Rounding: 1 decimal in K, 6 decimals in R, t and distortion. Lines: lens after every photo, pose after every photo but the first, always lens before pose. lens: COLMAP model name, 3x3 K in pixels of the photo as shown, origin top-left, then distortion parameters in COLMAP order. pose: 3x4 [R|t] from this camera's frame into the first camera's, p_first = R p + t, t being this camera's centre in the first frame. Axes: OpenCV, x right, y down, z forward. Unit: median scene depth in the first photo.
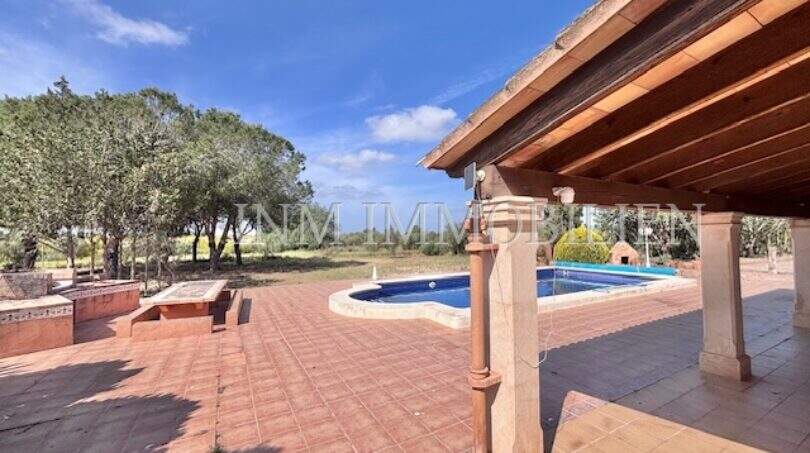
lens RADIAL K [[324.2, 0, 403.1], [0, 324.2, 228.8], [0, 0, 1]] dist [0.002104, -0.001201]
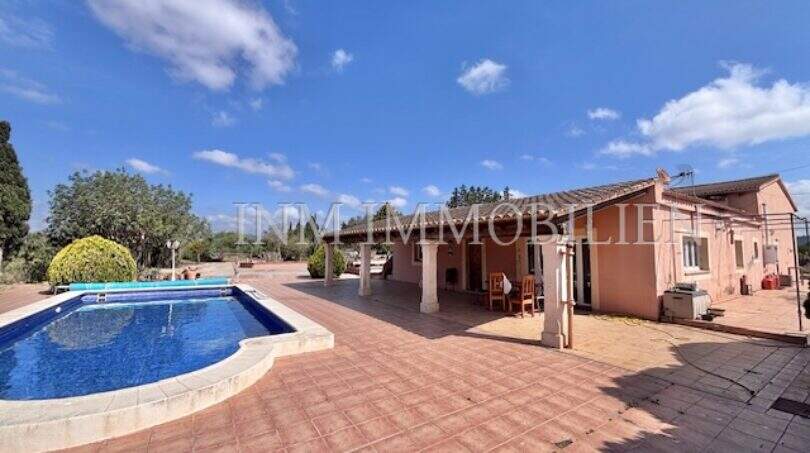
lens RADIAL K [[324.2, 0, 400.5], [0, 324.2, 193.9], [0, 0, 1]] dist [0.002104, -0.001201]
pose [[-0.069423, 0.180327, 0.981154, -1.376758], [-0.031736, 0.982630, -0.182844, 0.067523], [-0.997082, -0.043832, -0.062494, 1.442418]]
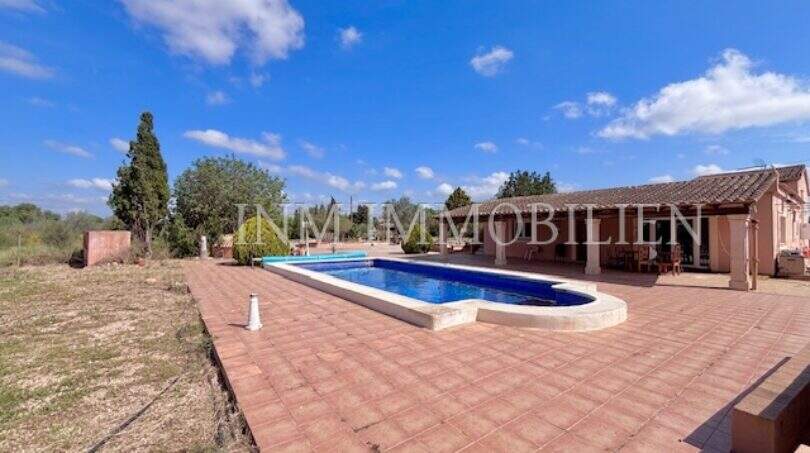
lens RADIAL K [[324.2, 0, 403.6], [0, 324.2, 204.3], [0, 0, 1]] dist [0.002104, -0.001201]
pose [[-0.119388, 0.092035, 0.988573, -1.812553], [-0.026732, 0.995035, -0.095865, 0.161398], [-0.992488, -0.037872, -0.116335, 3.208058]]
